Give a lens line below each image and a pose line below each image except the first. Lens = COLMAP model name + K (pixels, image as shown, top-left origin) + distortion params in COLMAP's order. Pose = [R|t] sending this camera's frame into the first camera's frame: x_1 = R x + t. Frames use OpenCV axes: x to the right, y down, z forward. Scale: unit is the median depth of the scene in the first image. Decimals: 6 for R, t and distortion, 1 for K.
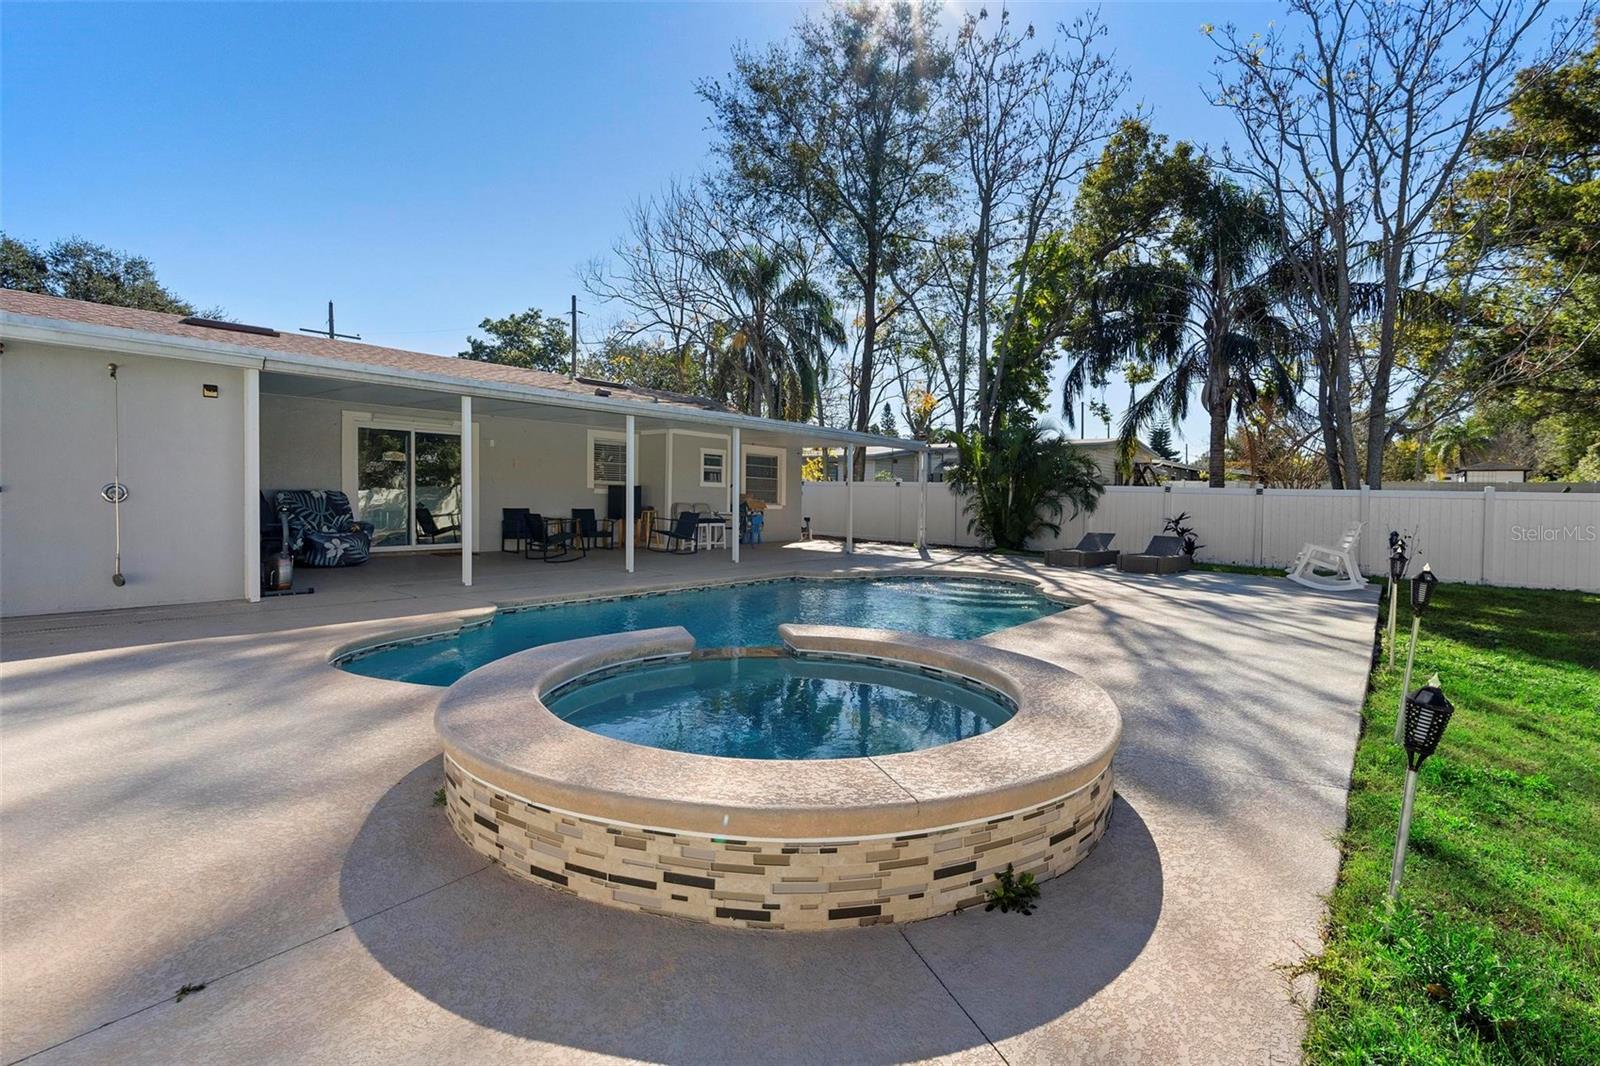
lens RADIAL K [[724.0, 0, 803.0], [0, 724.0, 527.6], [0, 0, 1]] dist [-0.007010, 0.004669]
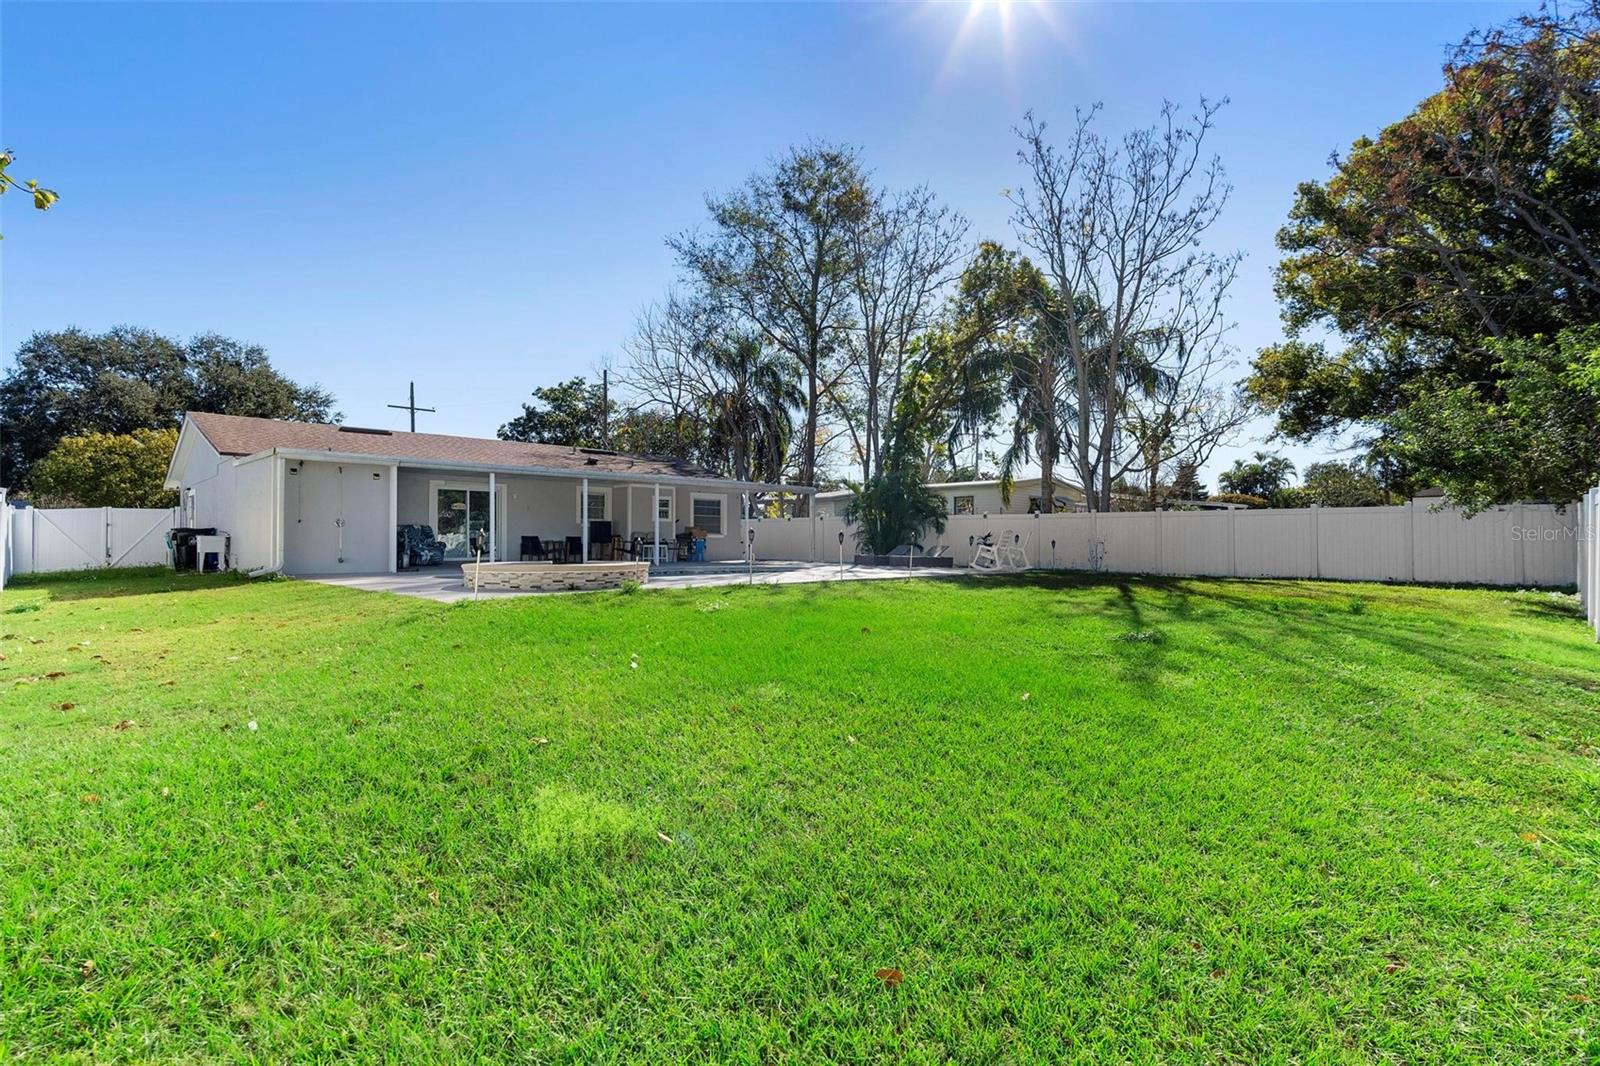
lens RADIAL K [[763.5, 0, 807.5], [0, 763.5, 542.6], [0, 0, 1]] dist [0.000372, 0.000066]
pose [[0.995611, -0.019792, -0.091476, 0.205302], [0.015881, 0.998936, -0.043289, 0.039108], [0.092235, 0.041646, 0.994866, -0.349203]]
